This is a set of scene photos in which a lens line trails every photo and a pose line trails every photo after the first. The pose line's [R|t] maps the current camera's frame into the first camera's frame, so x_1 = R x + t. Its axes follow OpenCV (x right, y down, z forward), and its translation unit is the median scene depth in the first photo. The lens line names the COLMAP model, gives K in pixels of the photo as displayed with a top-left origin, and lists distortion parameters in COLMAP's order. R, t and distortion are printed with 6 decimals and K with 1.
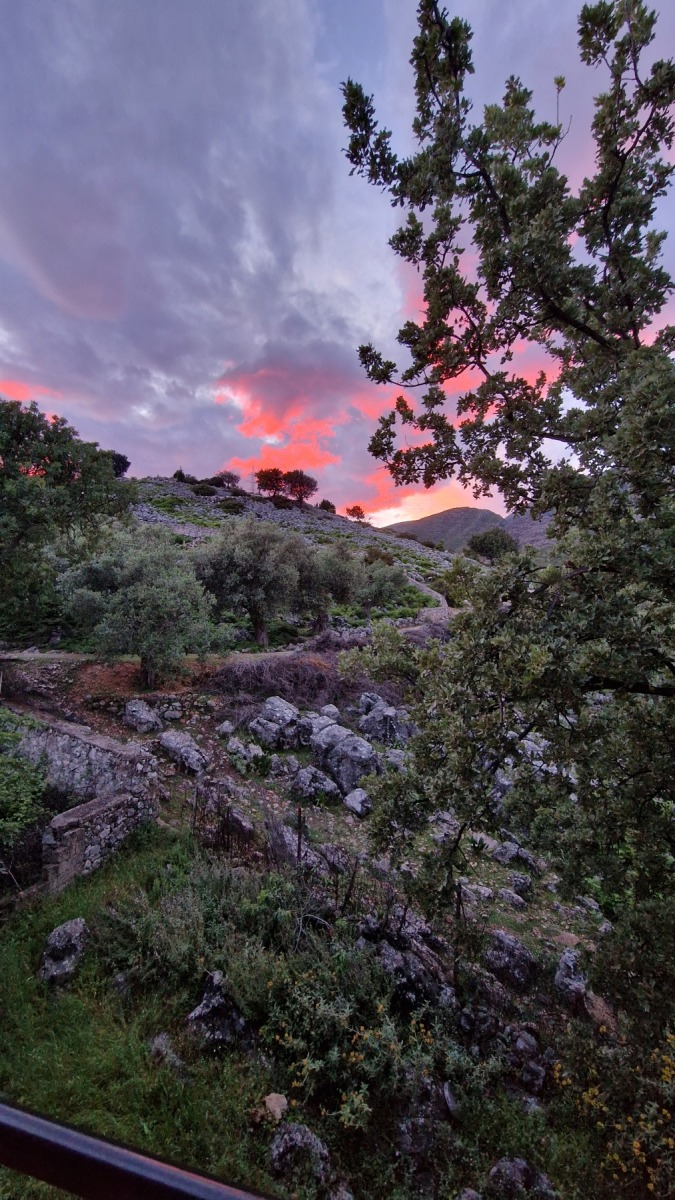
lens RADIAL K [[491.5, 0, 327.8], [0, 491.5, 608.5], [0, 0, 1]] dist [0.009993, 0.000023]
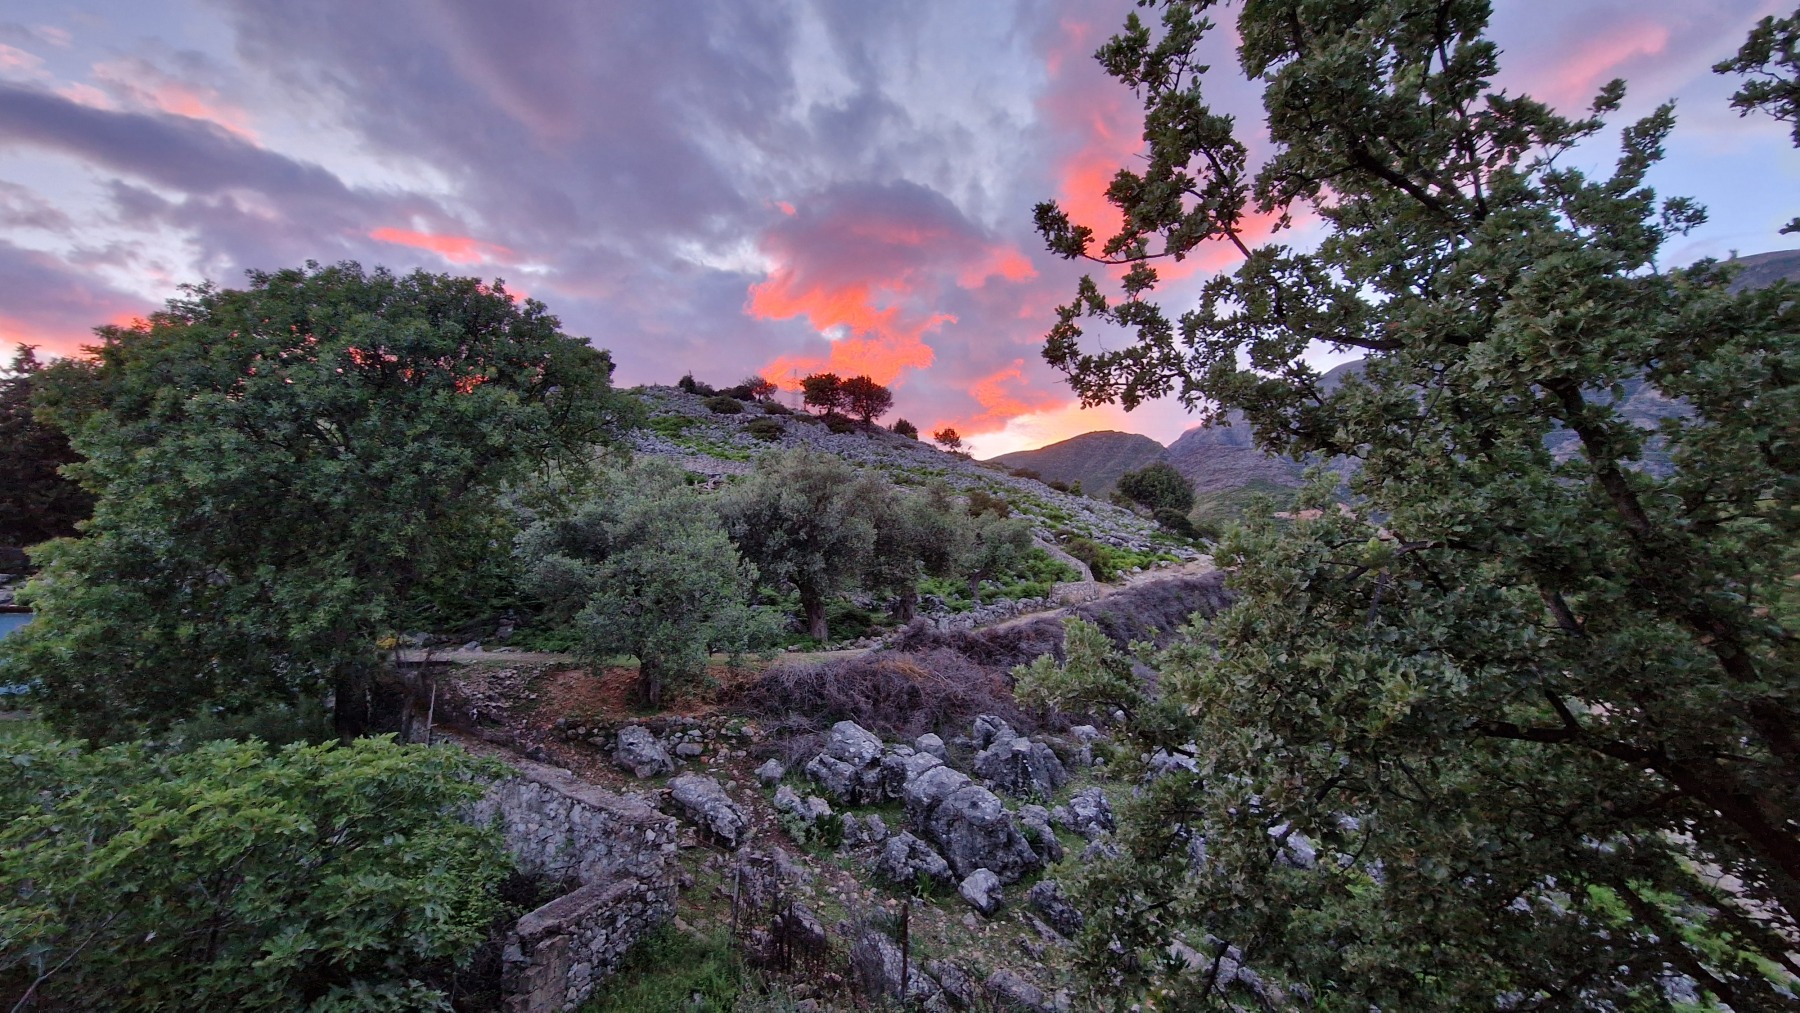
lens RADIAL K [[740.3, 0, 900.1], [0, 740.3, 535.7], [0, 0, 1]] dist [0.010289, -0.003456]
pose [[0.999994, 0.003455, -0.000300, -0.026675], [-0.003467, 0.998154, -0.060635, -0.004880], [0.000090, 0.060635, 0.998160, 0.005188]]
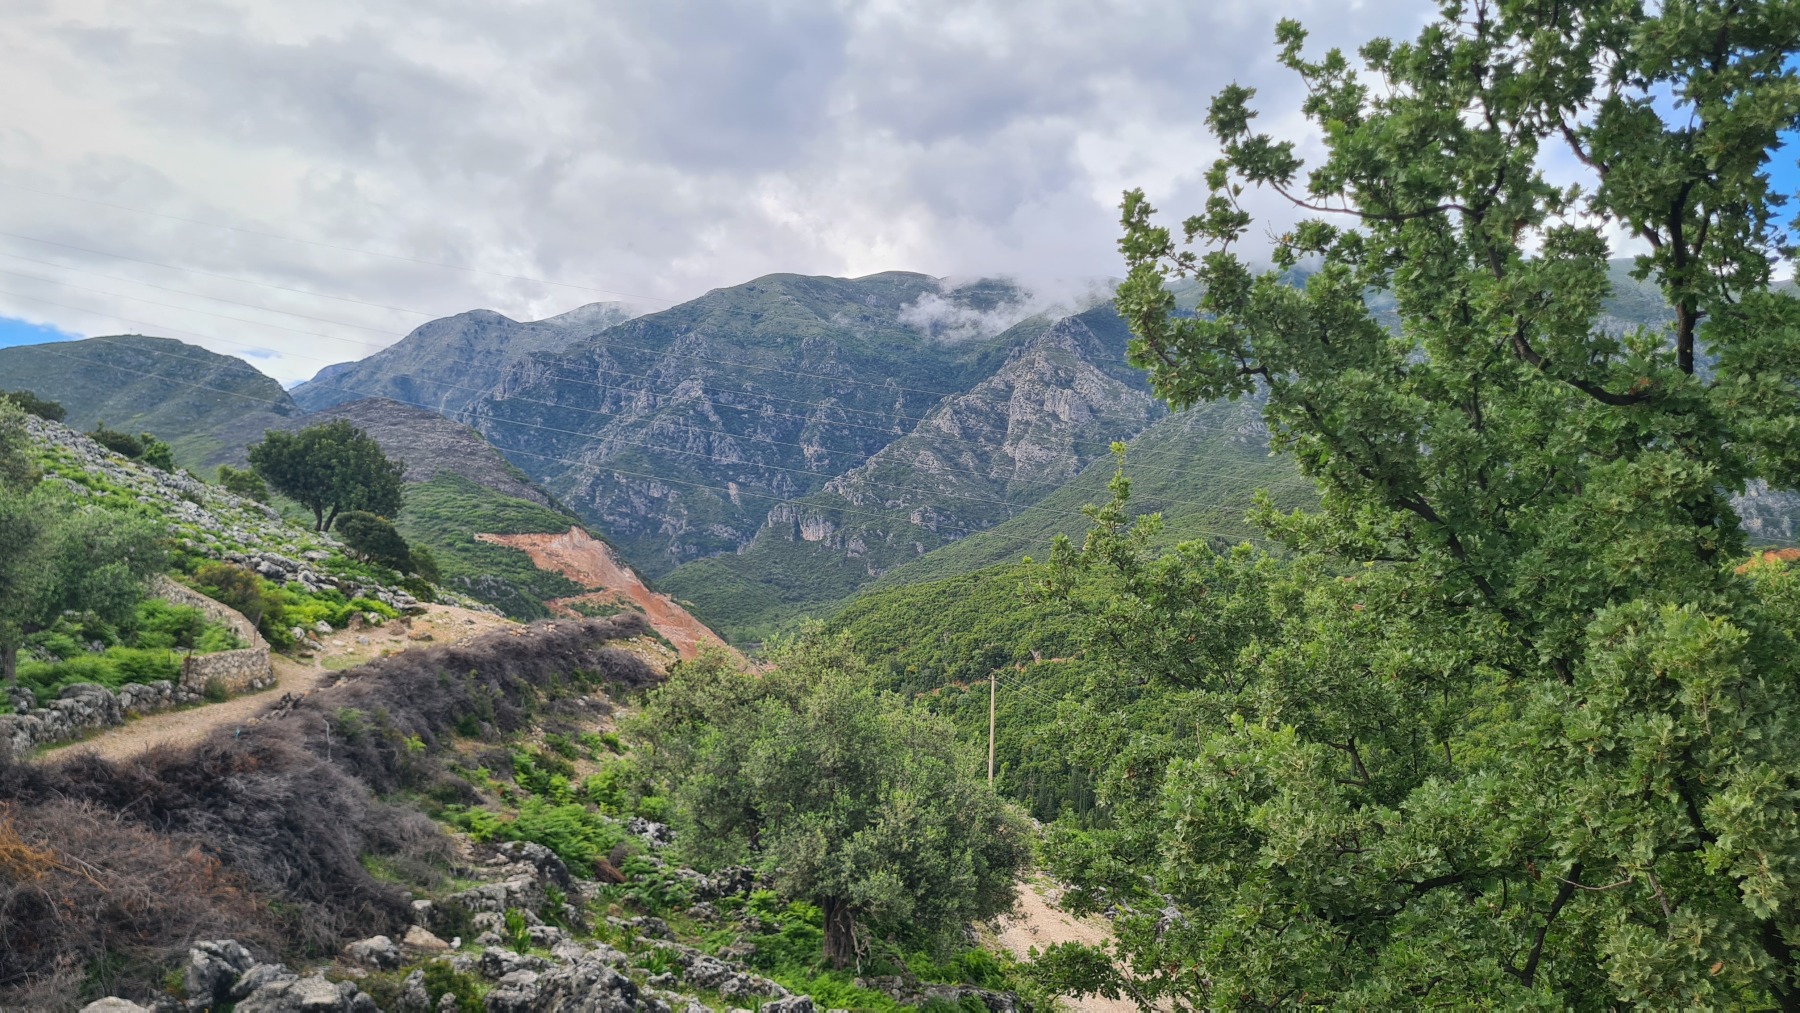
lens RADIAL K [[1371.8, 0, 896.5], [0, 1371.8, 551.7], [0, 0, 1]] dist [0.069795, -0.049210]
pose [[0.703573, 0.075667, 0.706583, -0.197022], [-0.024847, 0.996326, -0.081954, -0.003671], [-0.710189, 0.040104, 0.702868, 0.078812]]
